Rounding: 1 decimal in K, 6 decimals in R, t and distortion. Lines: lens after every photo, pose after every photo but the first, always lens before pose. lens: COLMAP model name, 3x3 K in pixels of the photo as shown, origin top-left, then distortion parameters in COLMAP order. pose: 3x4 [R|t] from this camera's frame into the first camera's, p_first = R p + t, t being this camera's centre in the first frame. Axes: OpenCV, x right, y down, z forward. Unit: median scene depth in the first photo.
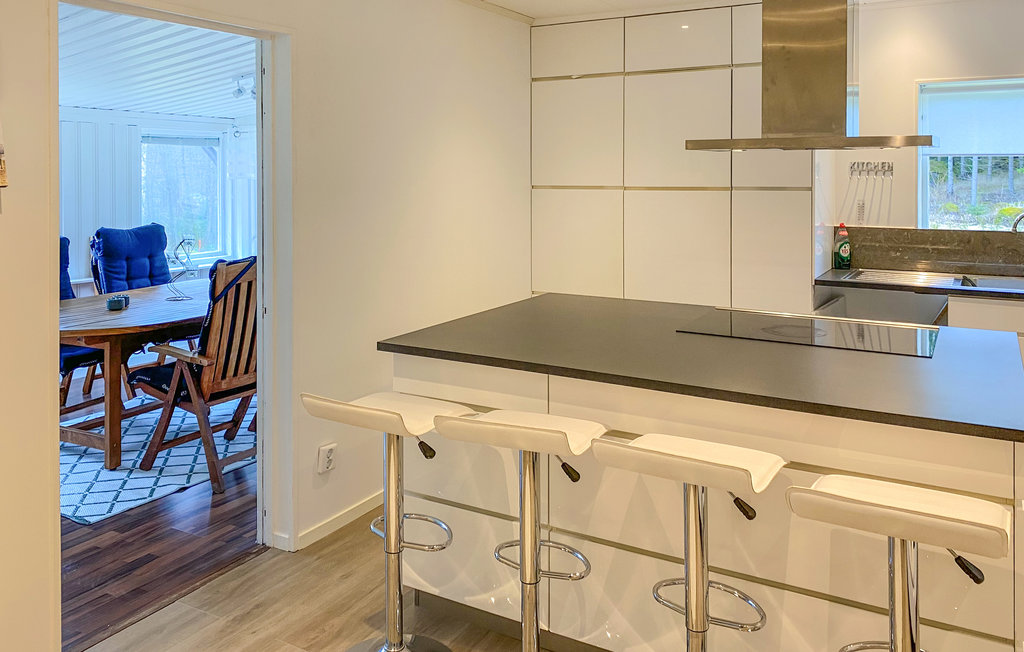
lens RADIAL K [[786.2, 0, 512.1], [0, 786.2, 308.8], [0, 0, 1]] dist [-0.003557, -0.003724]
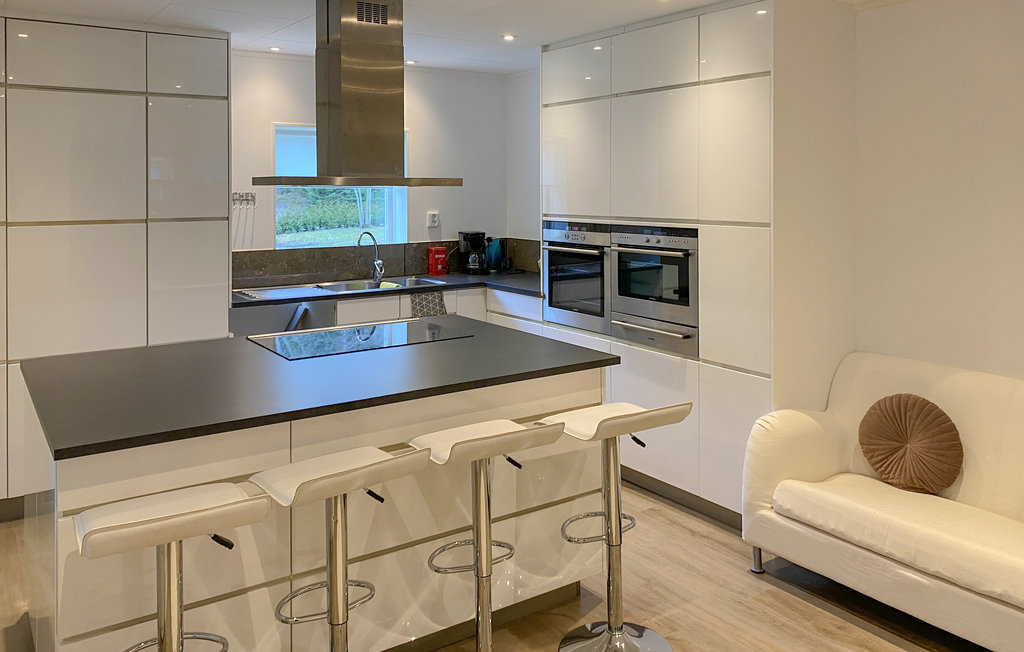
lens RADIAL K [[778.3, 0, 512.0], [0, 778.3, 326.0], [0, 0, 1]] dist [0.013082, 0.005401]
pose [[0.421445, -0.156011, 0.893333, -0.422790], [0.159437, 0.982494, 0.096365, -0.049651], [-0.892728, 0.101817, 0.438941, 0.204832]]
